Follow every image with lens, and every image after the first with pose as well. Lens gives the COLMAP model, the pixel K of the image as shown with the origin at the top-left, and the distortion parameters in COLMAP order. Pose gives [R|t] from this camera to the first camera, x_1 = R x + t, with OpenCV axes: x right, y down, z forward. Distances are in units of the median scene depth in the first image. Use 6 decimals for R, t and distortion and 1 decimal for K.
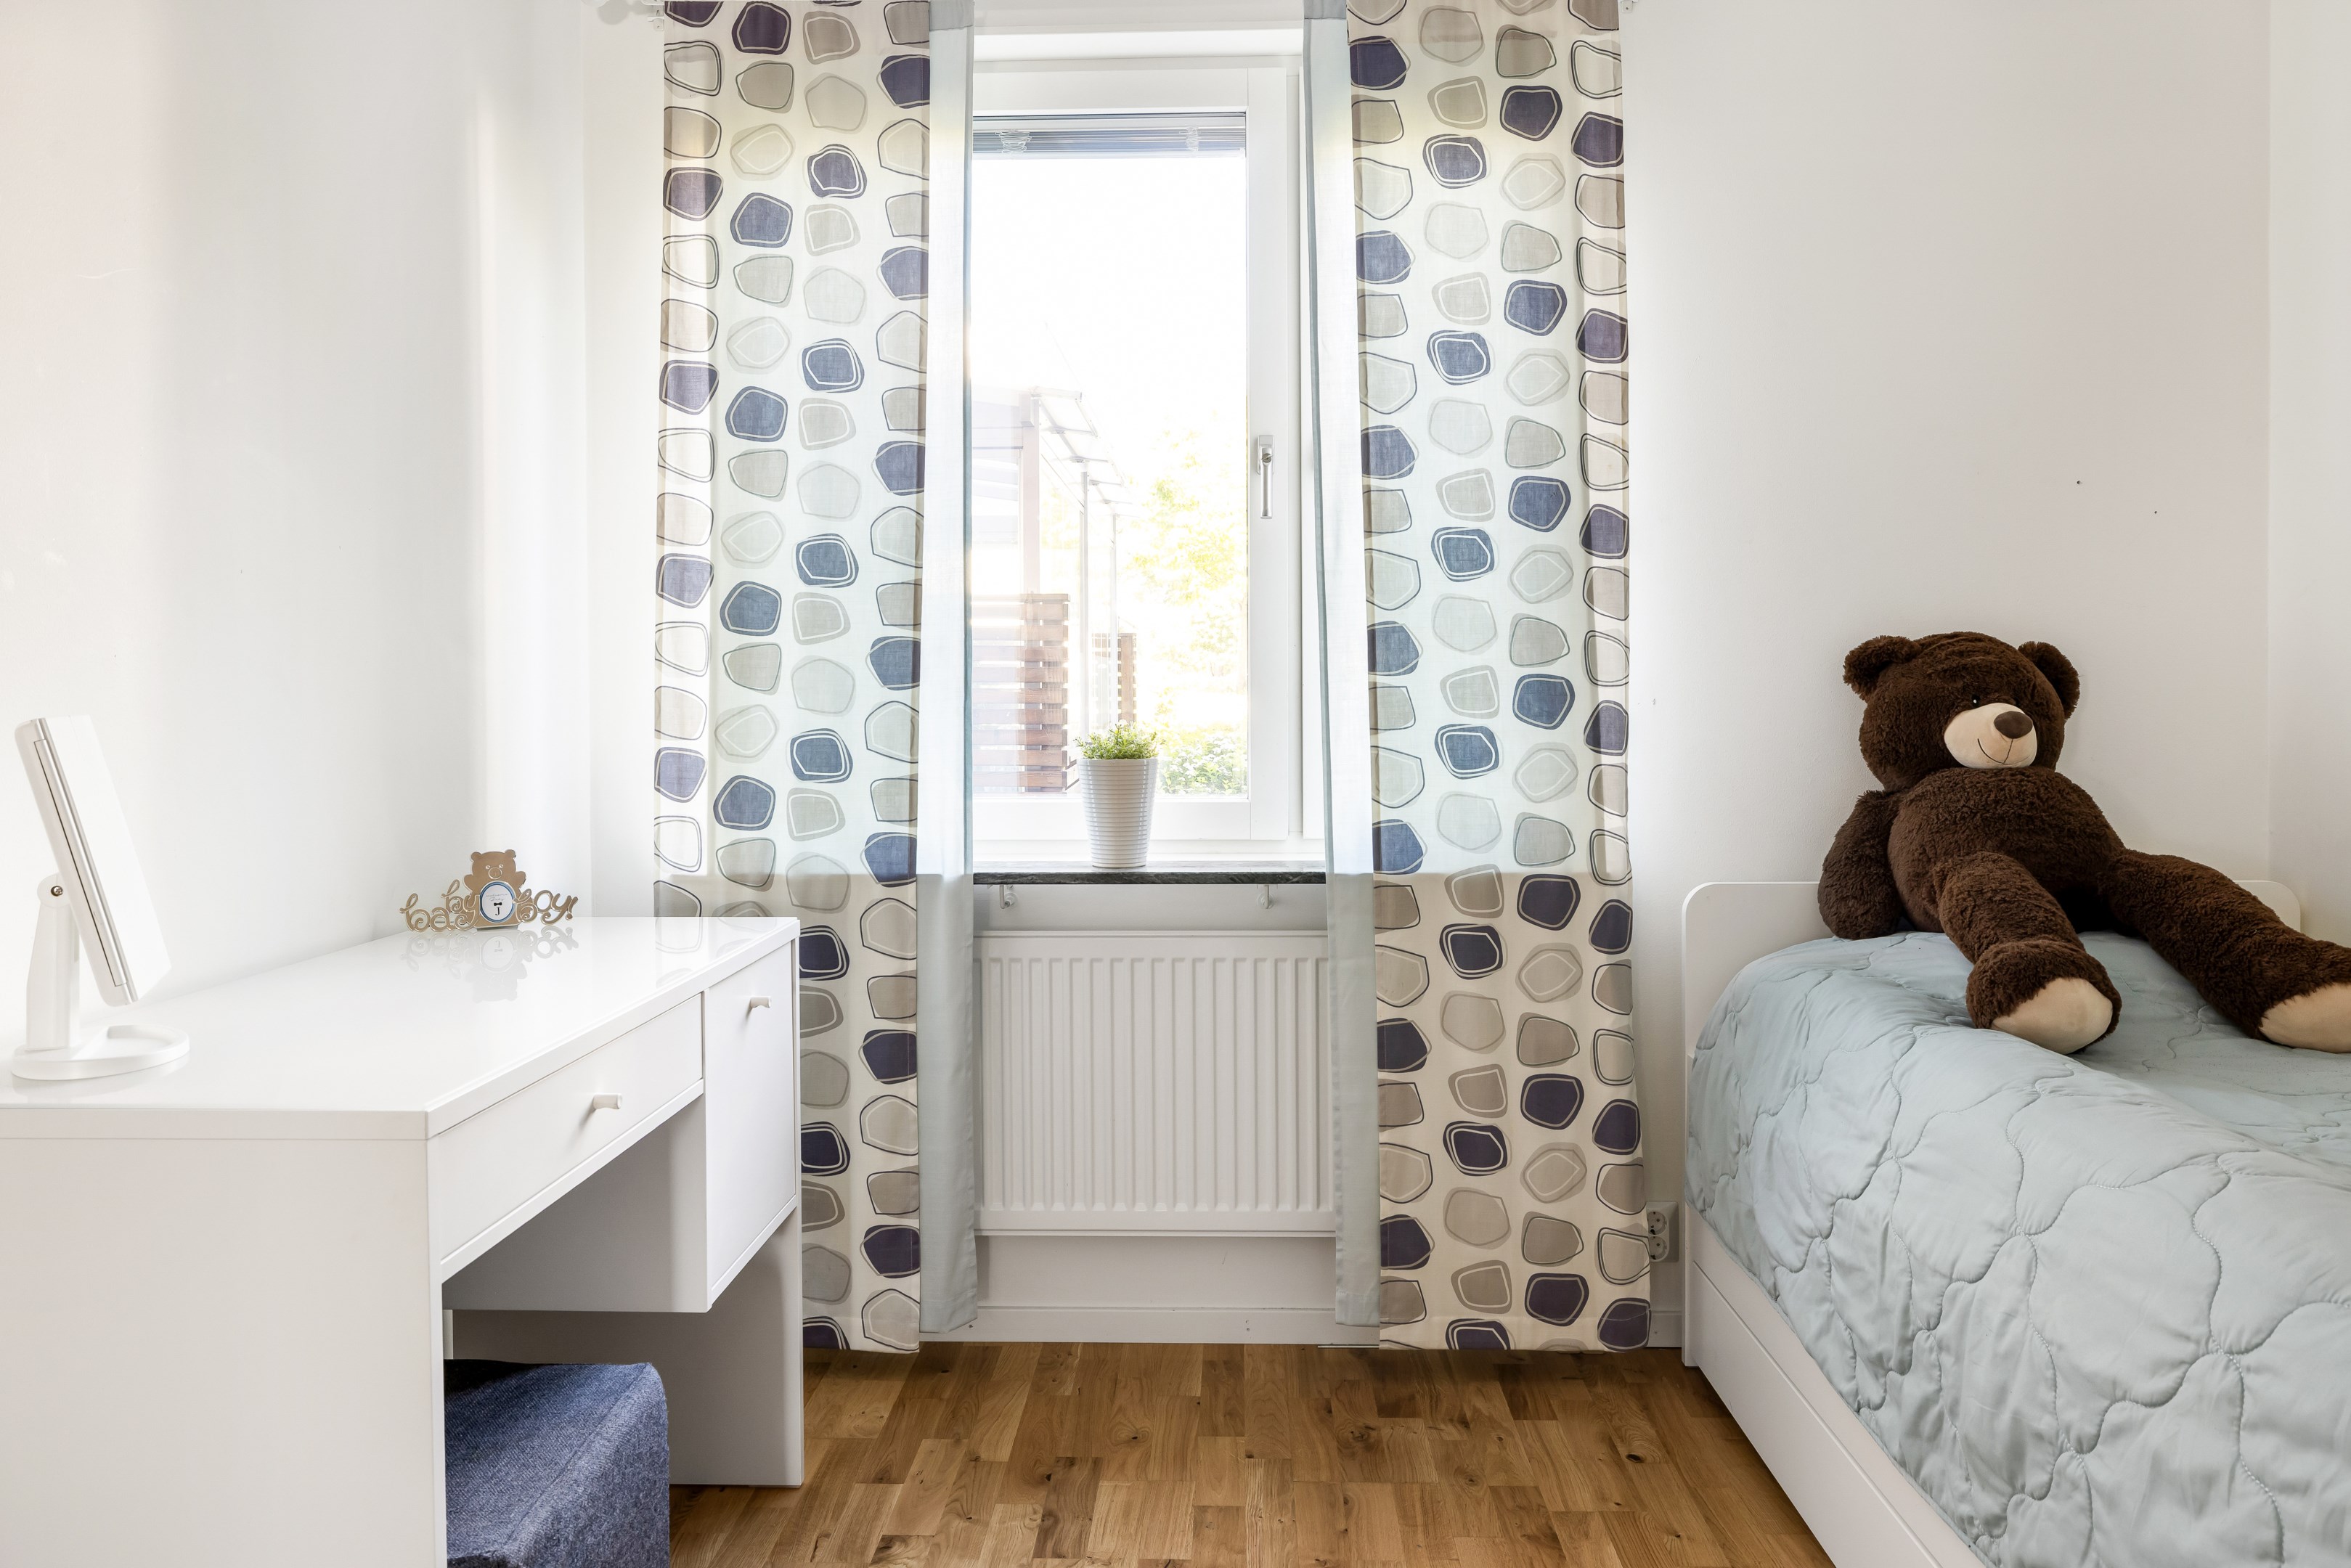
lens RADIAL K [[1621.4, 0, 1176.1], [0, 1621.4, 724.6], [0, 0, 1]] dist [-0.001296, 0.001497]
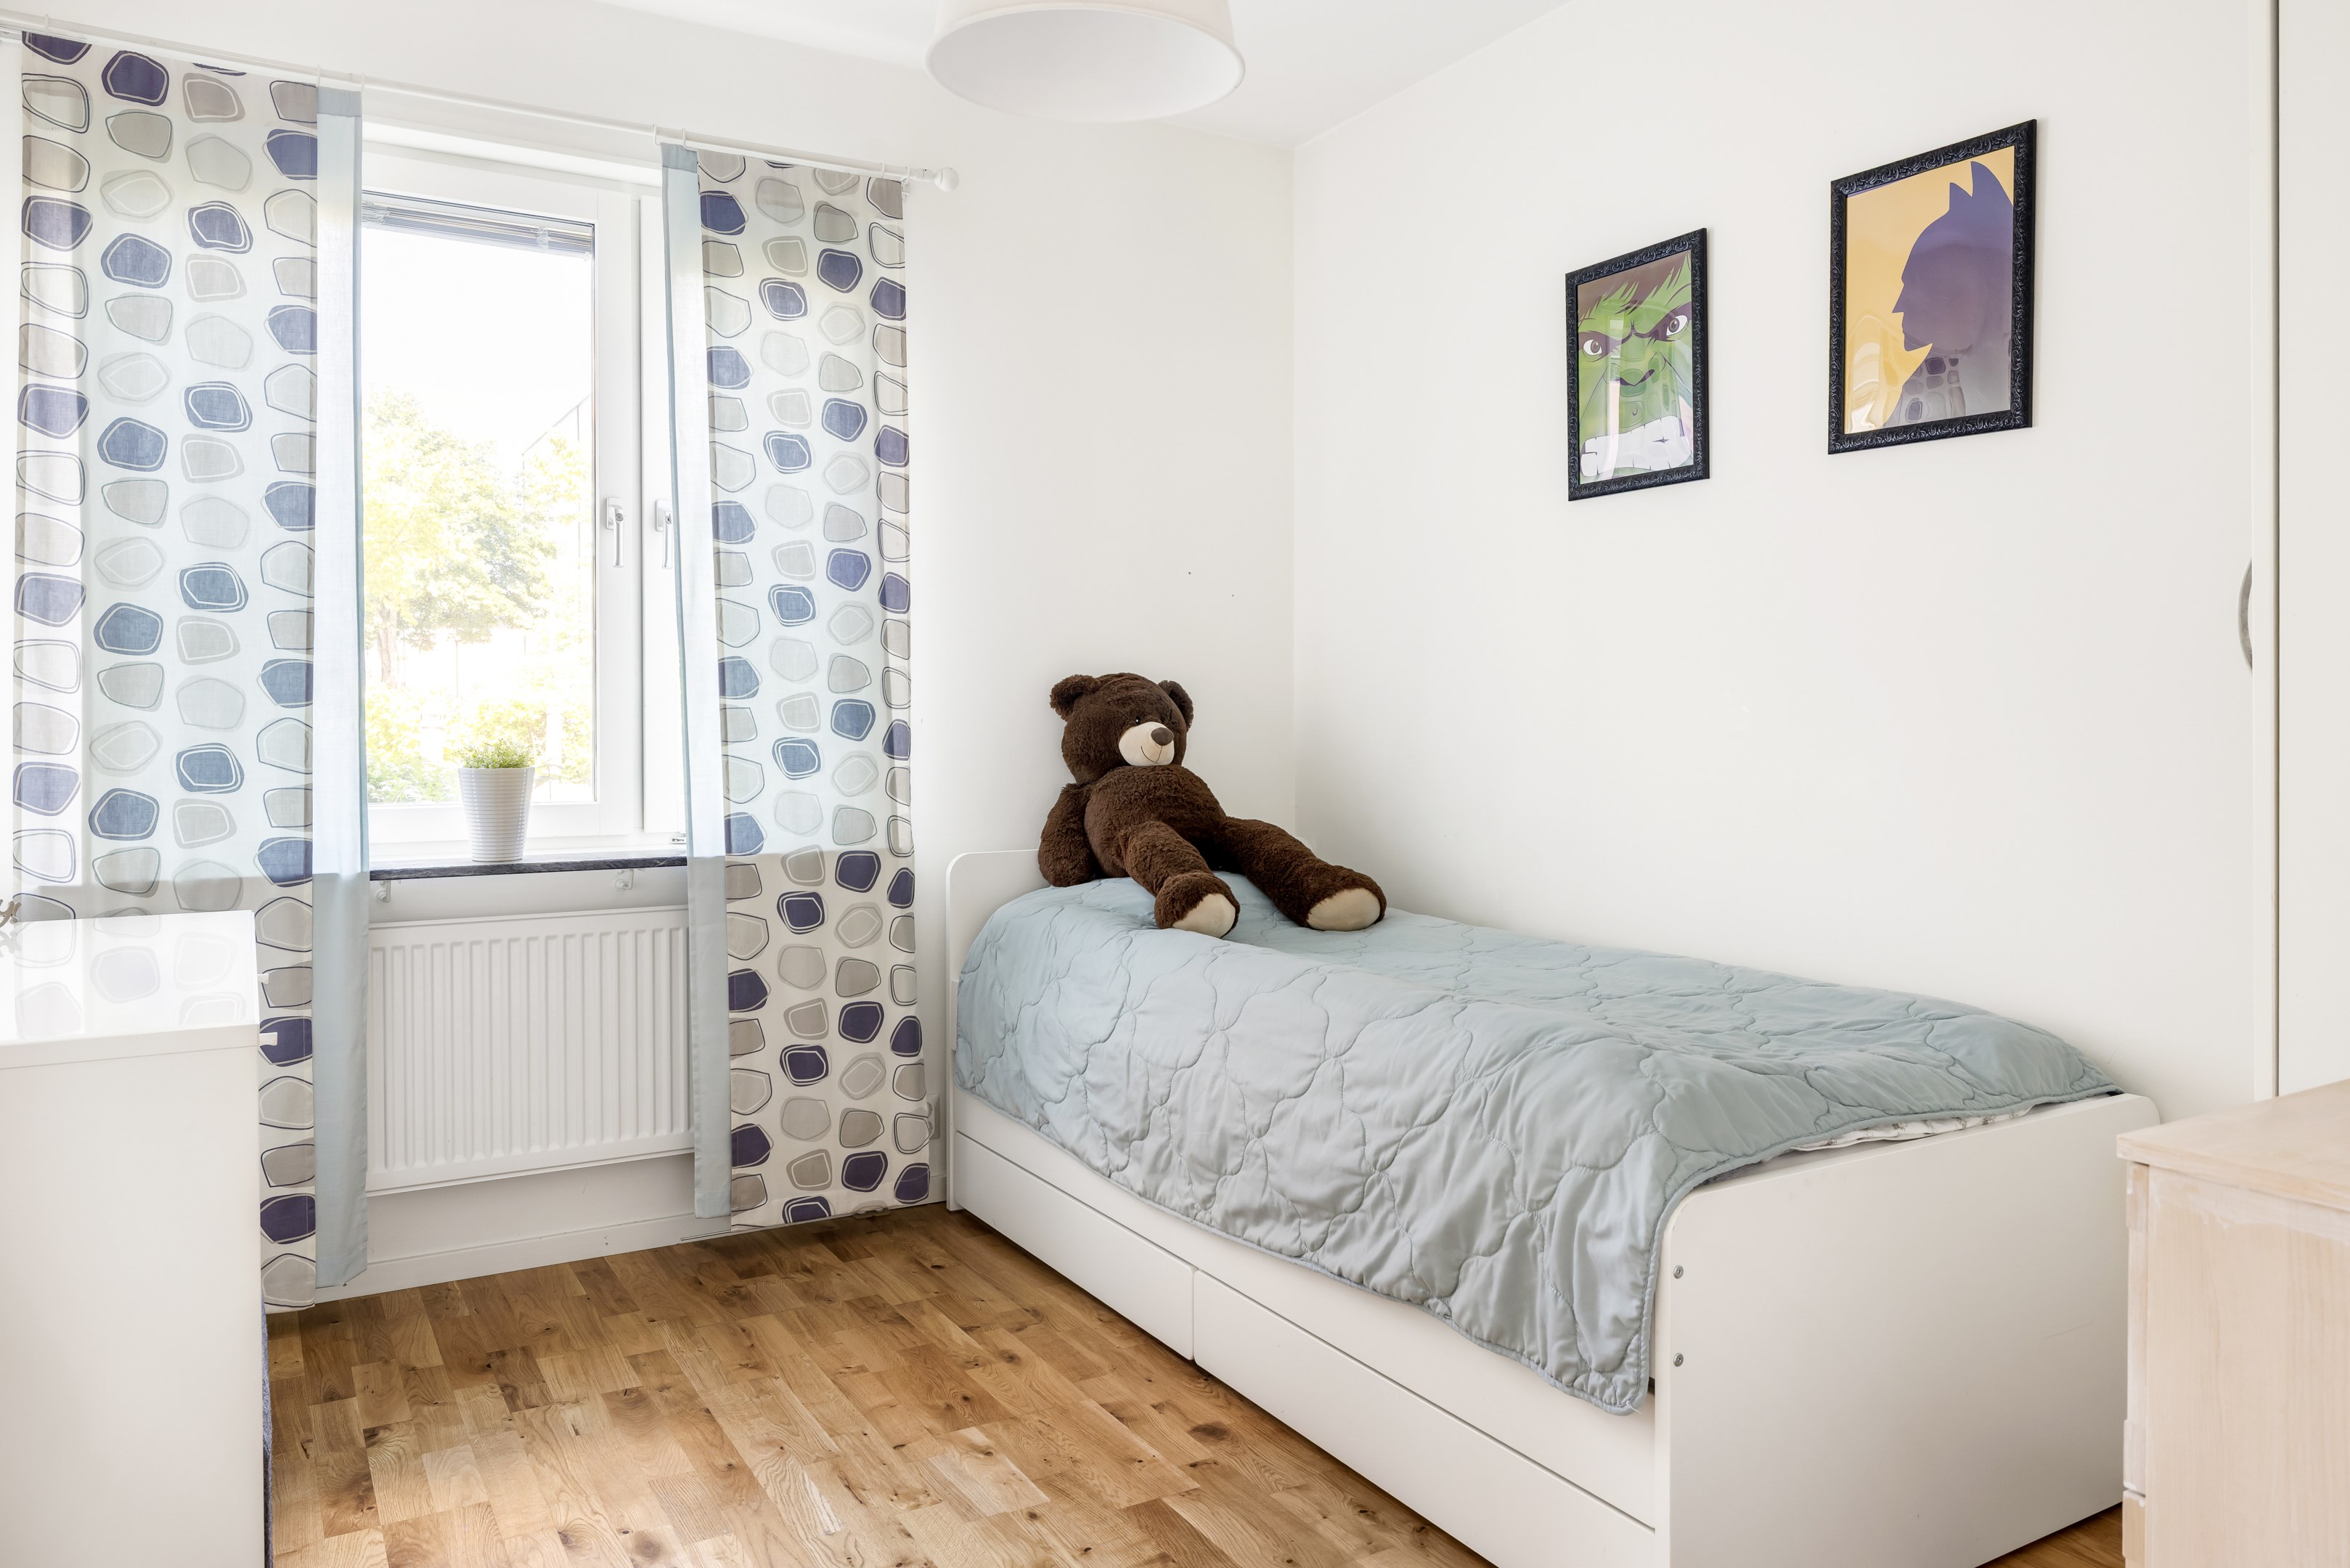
lens RADIAL K [[1496.3, 0, 1183.5], [0, 1496.3, 738.3], [0, 0, 1]] dist [-0.002035, -0.000031]
pose [[0.851583, -0.003524, 0.524207, -0.187377], [0.005237, 0.999985, -0.001784, 0.004346], [-0.524193, 0.004264, 0.851589, -0.181698]]
